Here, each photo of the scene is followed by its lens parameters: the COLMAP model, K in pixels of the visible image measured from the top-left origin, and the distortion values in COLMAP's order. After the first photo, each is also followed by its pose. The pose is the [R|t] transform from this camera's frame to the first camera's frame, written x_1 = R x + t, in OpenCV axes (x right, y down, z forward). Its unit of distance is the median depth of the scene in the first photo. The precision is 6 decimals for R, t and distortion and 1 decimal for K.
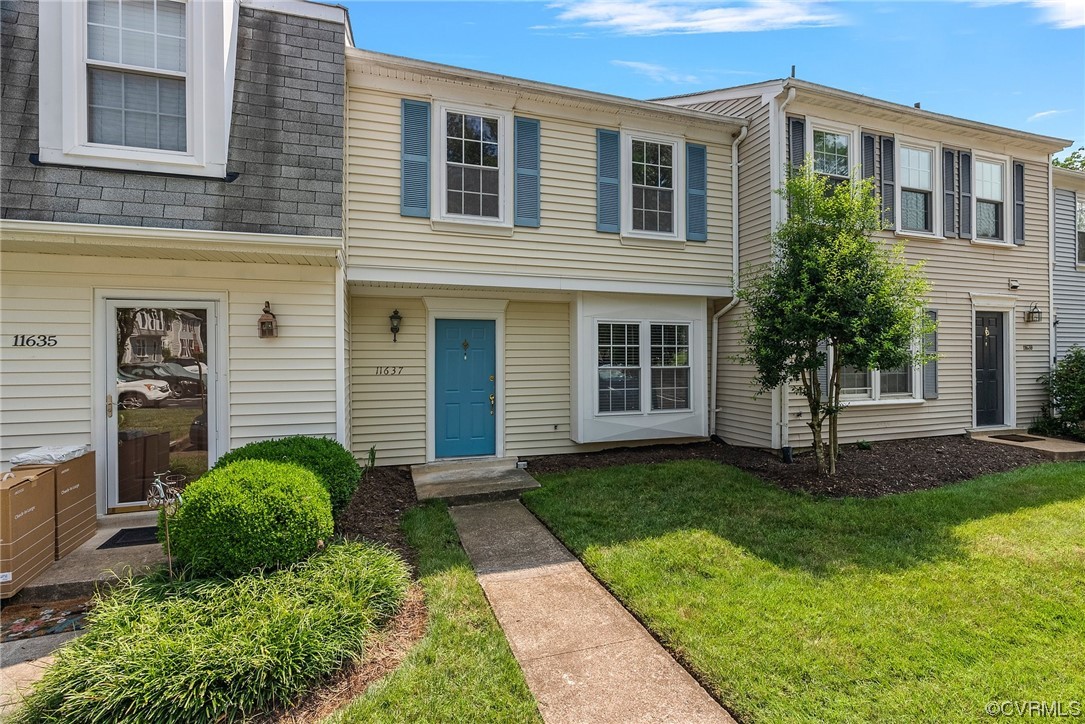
lens RADIAL K [[521.8, 0, 540.9], [0, 521.8, 355.4], [0, 0, 1]] dist [-0.010401, 0.000521]
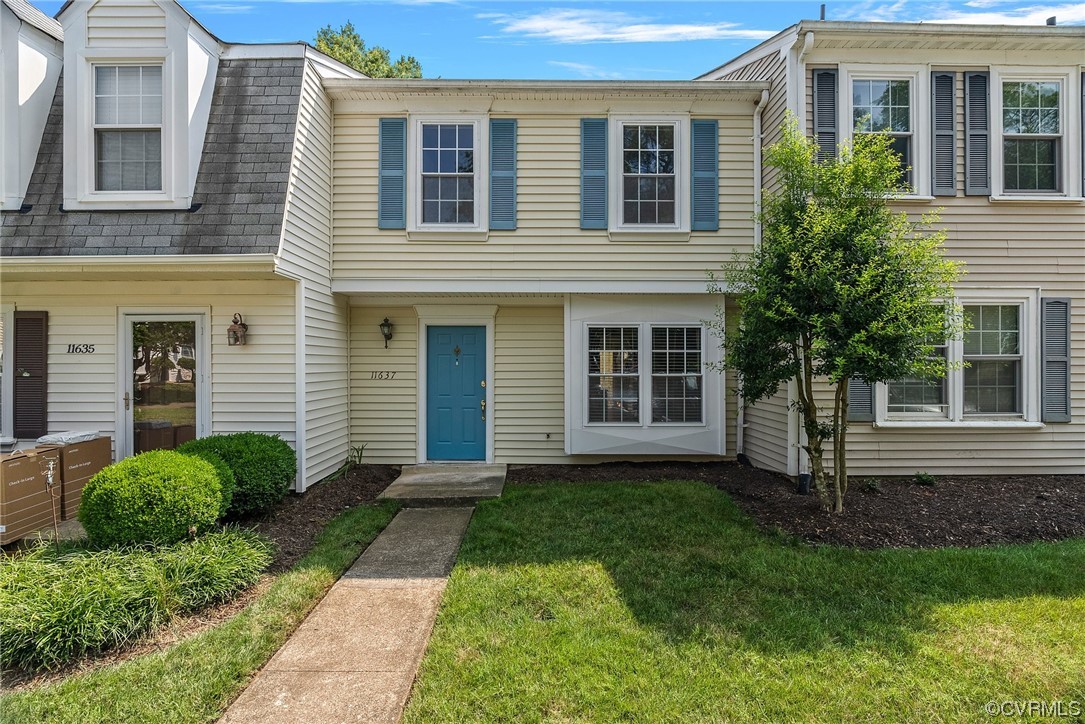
lens RADIAL K [[509.0, 0, 542.5], [0, 509.0, 362.0], [0, 0, 1]] dist [-0.010659, 0.001844]
pose [[0.946878, 0.002802, -0.321580, 0.359989], [-0.002471, 0.999996, 0.001439, -0.000227], [0.321582, -0.000568, 0.946881, 0.122238]]
